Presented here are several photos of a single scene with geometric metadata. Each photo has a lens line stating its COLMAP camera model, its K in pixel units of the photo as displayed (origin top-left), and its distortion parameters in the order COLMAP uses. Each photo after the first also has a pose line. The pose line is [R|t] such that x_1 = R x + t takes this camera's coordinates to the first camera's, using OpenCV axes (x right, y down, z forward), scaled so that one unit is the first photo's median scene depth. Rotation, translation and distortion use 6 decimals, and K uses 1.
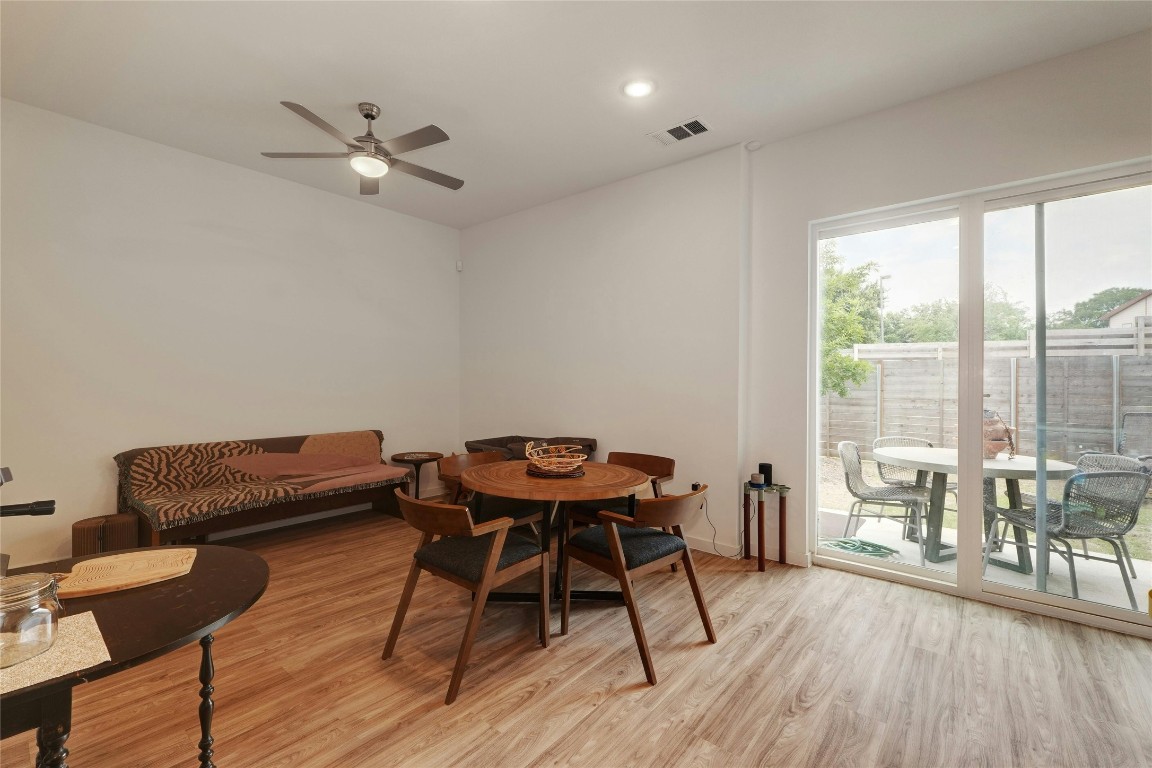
lens RADIAL K [[493.8, 0, 571.3], [0, 493.8, 381.1], [0, 0, 1]] dist [-0.001212, -0.000574]
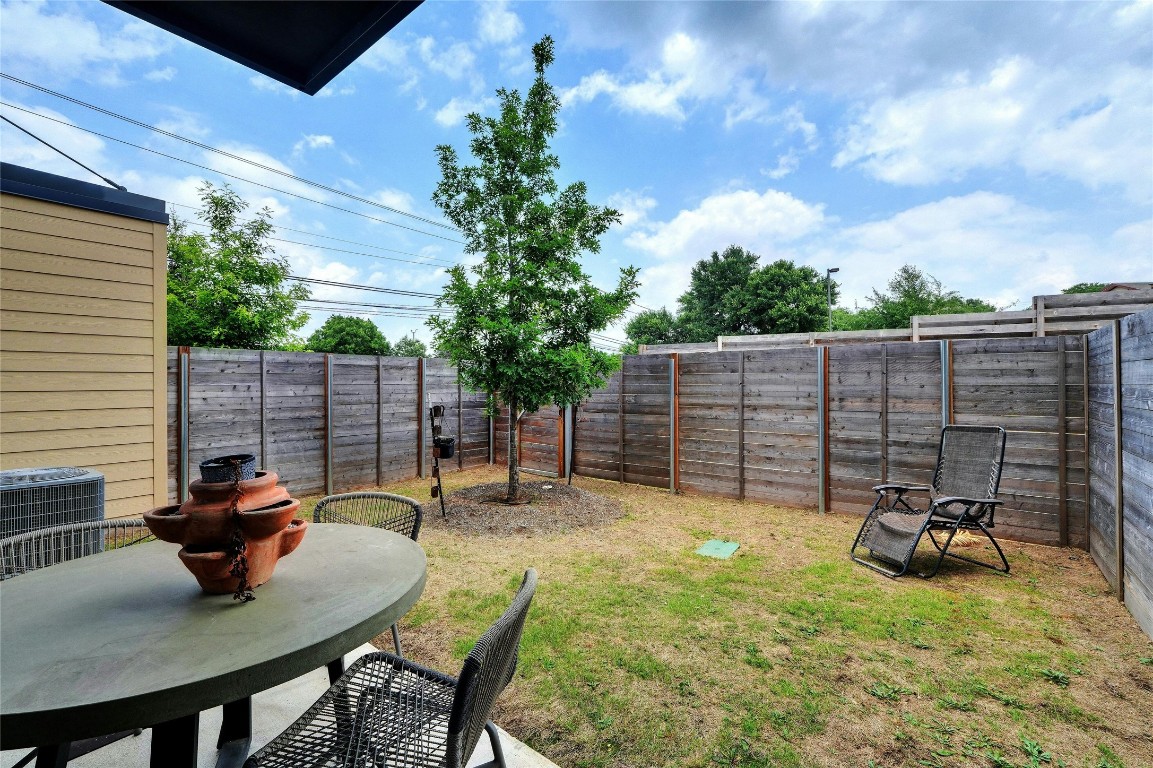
lens RADIAL K [[494.2, 0, 571.8], [0, 494.2, 381.1], [0, 0, 1]] dist [-0.001212, -0.000574]
pose [[0.999723, -0.011113, 0.020770, 1.113228], [0.011217, 0.999925, -0.004866, 0.004746], [-0.020715, 0.005097, 0.999772, 0.637362]]
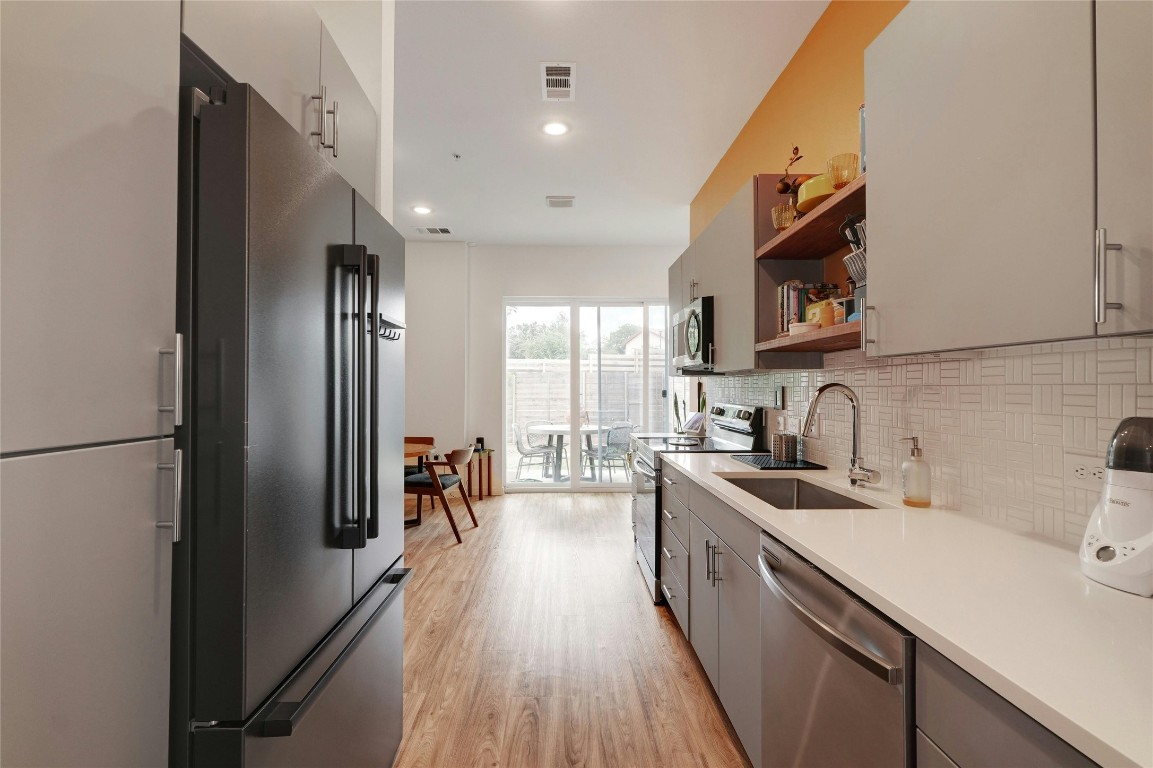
lens RADIAL K [[494.2, 0, 571.8], [0, 494.2, 381.1], [0, 0, 1]] dist [-0.001212, -0.000574]
pose [[0.752612, 0.003058, 0.658458, -0.477741], [0.003532, 0.999956, -0.008680, -0.008246], [-0.658455, 0.008858, 0.752568, -0.465967]]
